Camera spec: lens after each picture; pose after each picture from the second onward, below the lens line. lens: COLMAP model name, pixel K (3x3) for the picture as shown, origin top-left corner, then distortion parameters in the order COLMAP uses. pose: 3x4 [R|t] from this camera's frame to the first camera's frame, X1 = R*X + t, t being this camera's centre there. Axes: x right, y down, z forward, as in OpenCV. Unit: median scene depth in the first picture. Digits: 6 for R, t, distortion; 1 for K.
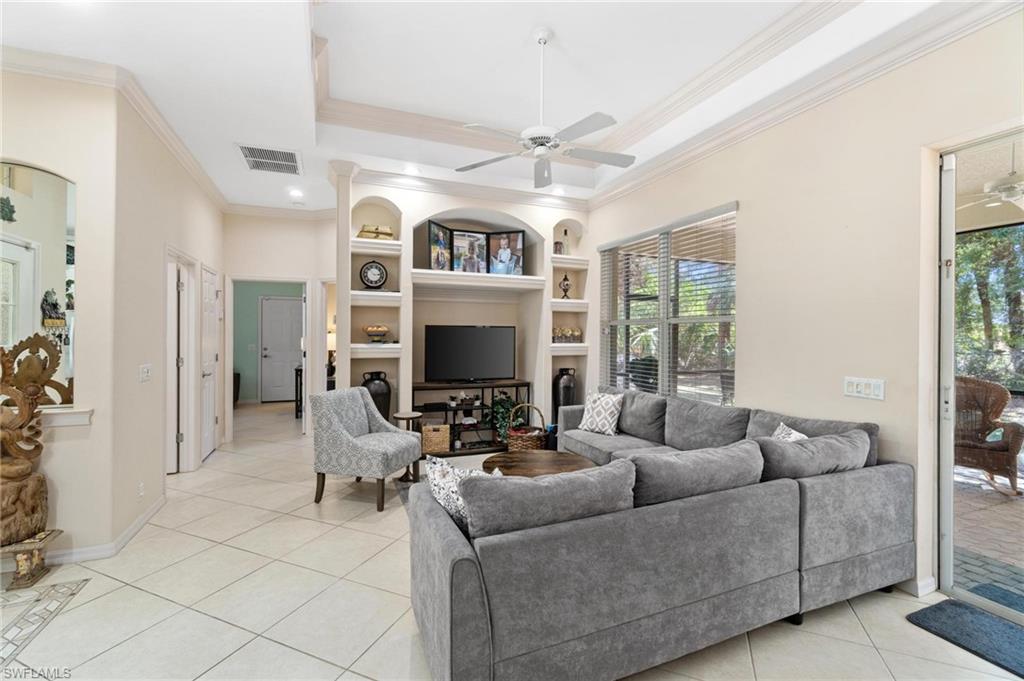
lens RADIAL K [[440.5, 0, 509.0], [0, 440.5, 337.5], [0, 0, 1]] dist [-0.000538, 0.000357]
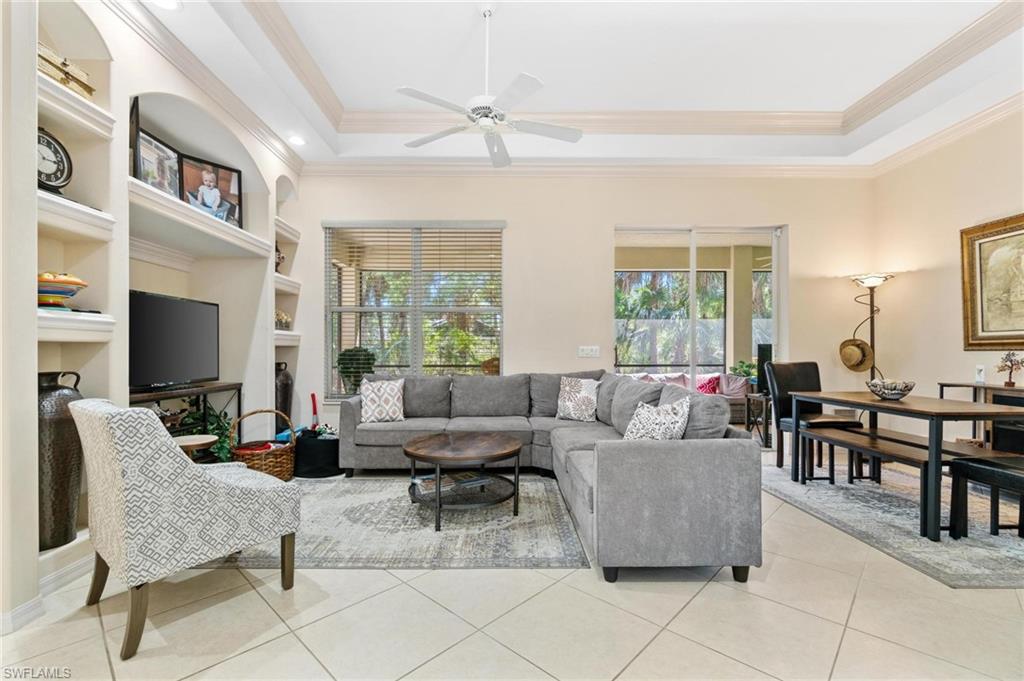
lens RADIAL K [[440.5, 0, 504.1], [0, 440.5, 351.1], [0, 0, 1]] dist [-0.000538, 0.000357]
pose [[0.372178, -0.008080, 0.928126, -0.481153], [0.006589, 0.999960, 0.006064, 0.050027], [-0.928138, 0.003859, 0.372217, 0.337811]]
